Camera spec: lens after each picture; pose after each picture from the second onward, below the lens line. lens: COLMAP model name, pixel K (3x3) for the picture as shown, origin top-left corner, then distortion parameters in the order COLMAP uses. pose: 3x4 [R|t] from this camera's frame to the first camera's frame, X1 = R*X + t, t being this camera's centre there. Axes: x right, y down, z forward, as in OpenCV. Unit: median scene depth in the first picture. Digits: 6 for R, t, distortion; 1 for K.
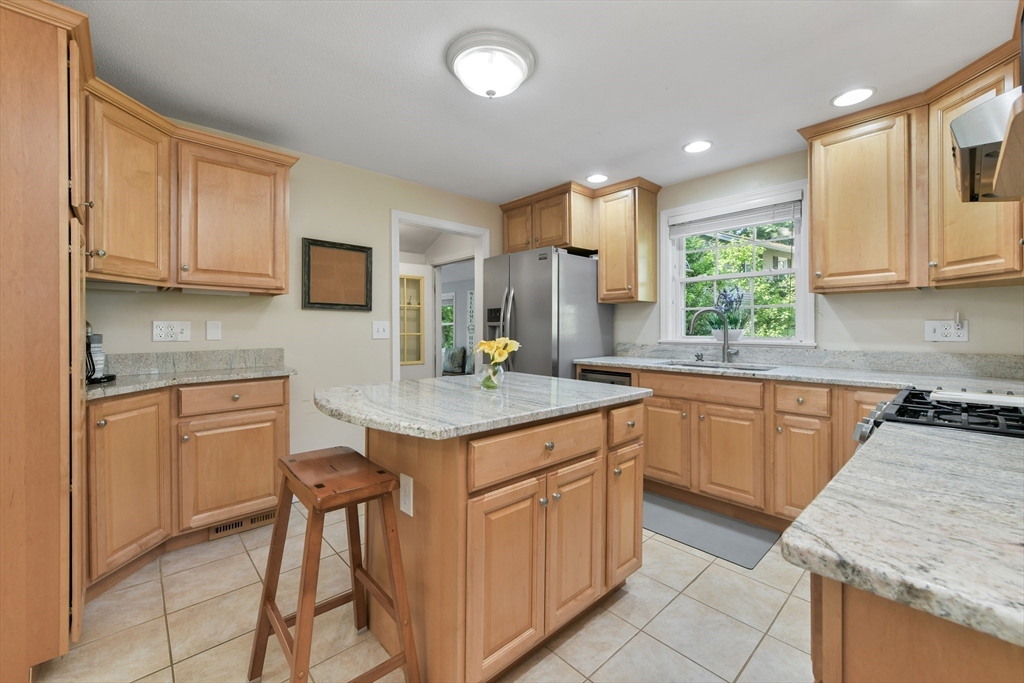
lens RADIAL K [[412.3, 0, 513.0], [0, 412.3, 329.5], [0, 0, 1]] dist [-0.000121, -0.000163]
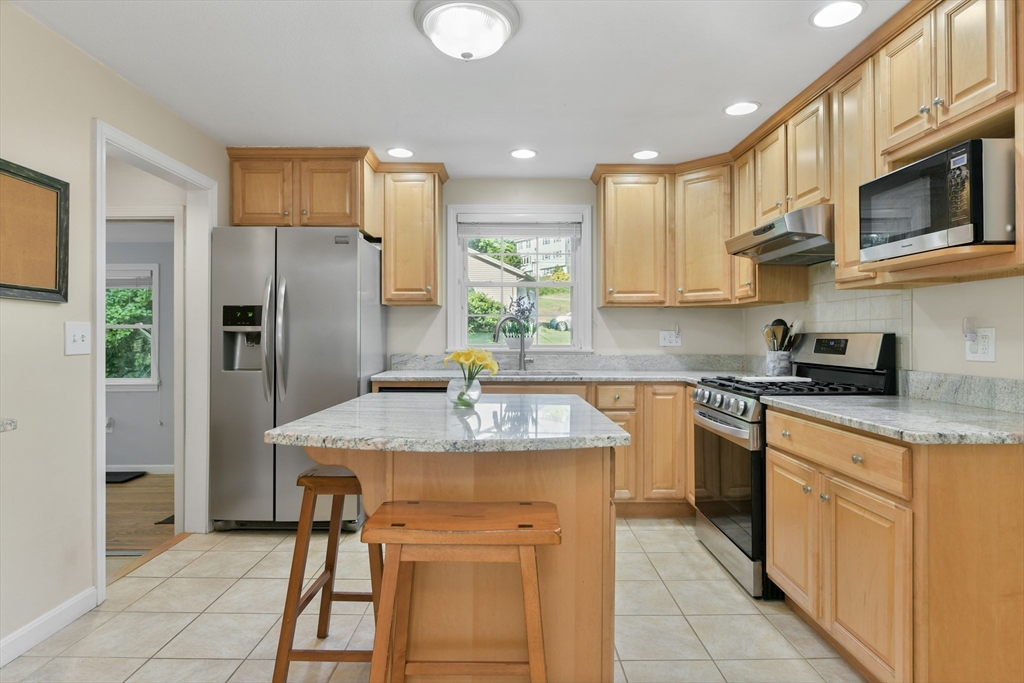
lens RADIAL K [[557.0, 0, 511.7], [0, 557.0, 333.3], [0, 0, 1]] dist [-0.002347, -0.000104]
pose [[0.678006, 0.006073, 0.735032, -0.492445], [-0.000014, 0.999966, -0.008249, 0.000984], [-0.735057, 0.005582, 0.677983, 0.097581]]
